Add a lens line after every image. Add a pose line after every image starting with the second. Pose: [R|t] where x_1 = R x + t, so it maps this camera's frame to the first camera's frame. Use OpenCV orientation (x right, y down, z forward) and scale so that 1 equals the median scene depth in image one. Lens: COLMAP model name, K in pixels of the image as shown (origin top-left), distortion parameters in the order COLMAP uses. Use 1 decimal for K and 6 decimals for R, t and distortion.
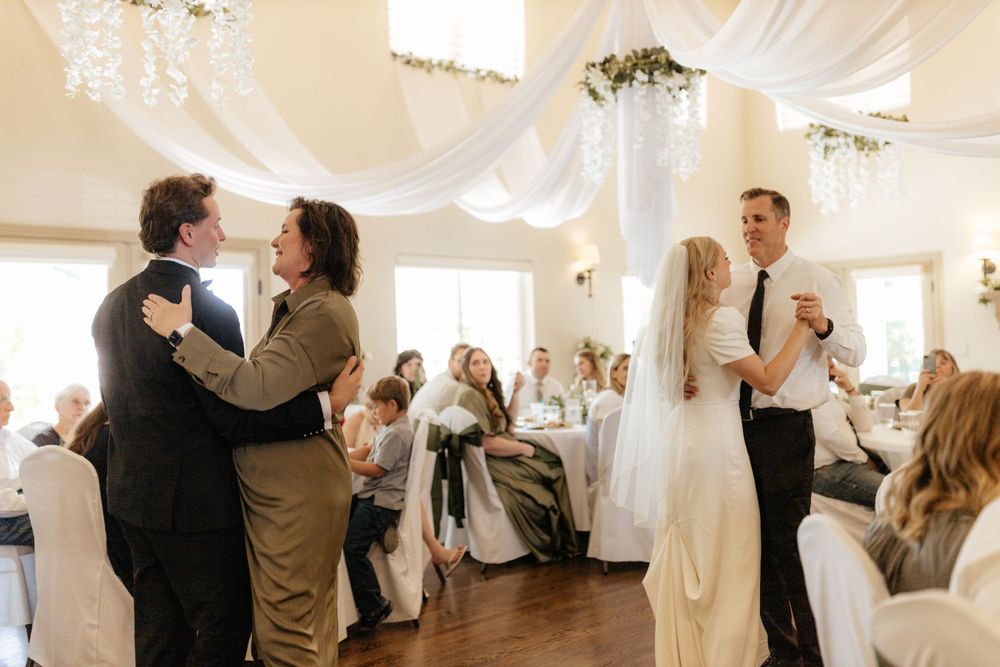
lens RADIAL K [[966.0, 0, 508.5], [0, 966.0, 332.6], [0, 0, 1]] dist [0.002305, 0.020211]
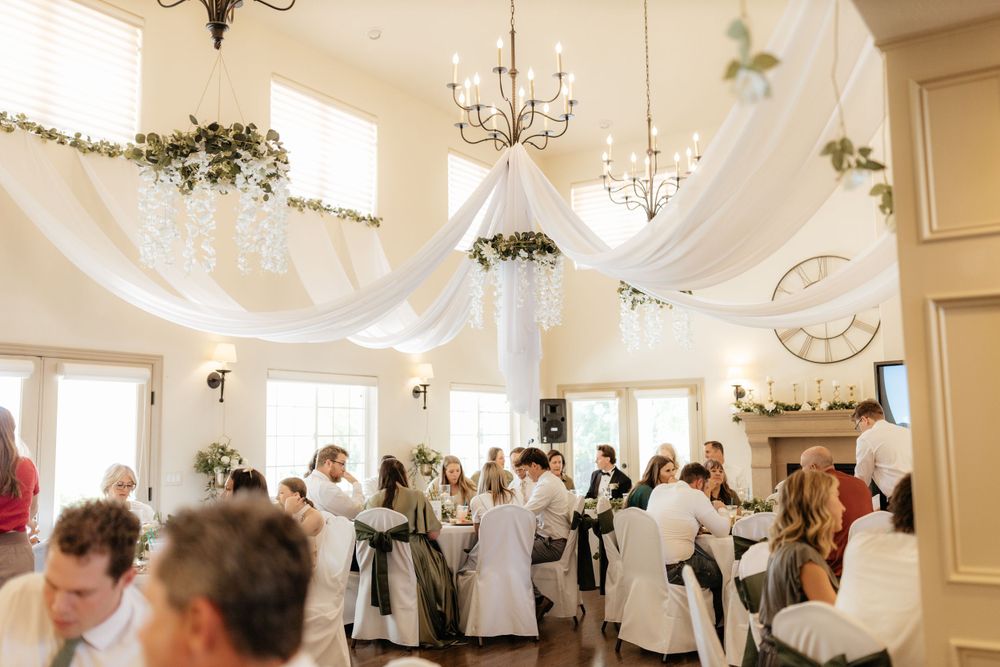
lens RADIAL K [[958.0, 0, 517.7], [0, 958.0, 309.3], [0, 0, 1]] dist [0.006492, -0.007115]
pose [[0.965125, 0.051864, 0.256600, -0.161071], [-0.020042, 0.991941, -0.125108, -0.020868], [-0.261020, 0.115602, 0.958386, -0.193273]]
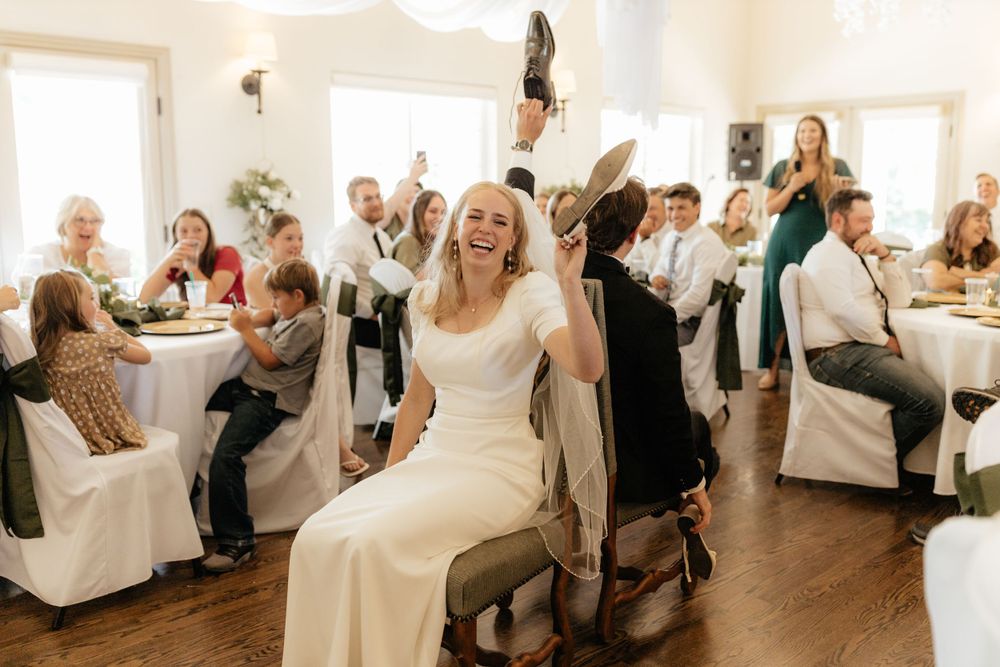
lens RADIAL K [[966.0, 0, 508.5], [0, 966.0, 332.6], [0, 0, 1]] dist [0.002305, 0.020211]
pose [[0.999394, 0.024635, 0.024606, 0.028077], [-0.028359, 0.985927, 0.164751, -0.000620], [-0.020201, -0.165349, 0.986028, 0.171986]]
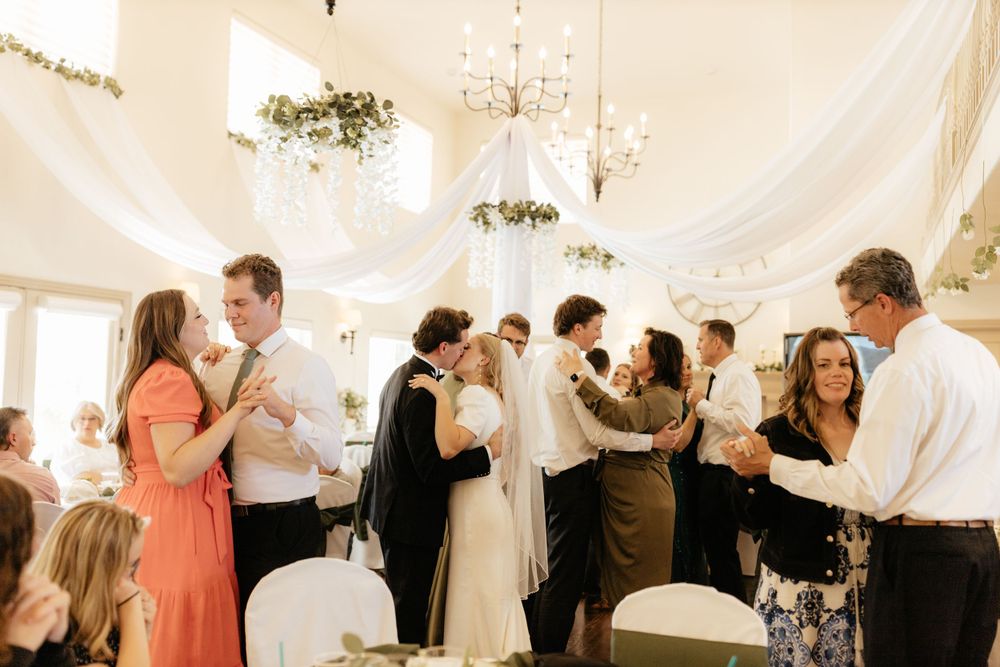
lens RADIAL K [[958.0, 0, 517.7], [0, 958.0, 309.3], [0, 0, 1]] dist [0.006492, -0.007115]
pose [[0.891350, 0.088678, 0.444558, -0.391502], [-0.061061, 0.995229, -0.076093, -0.022409], [-0.449185, 0.040680, 0.892512, -0.194402]]
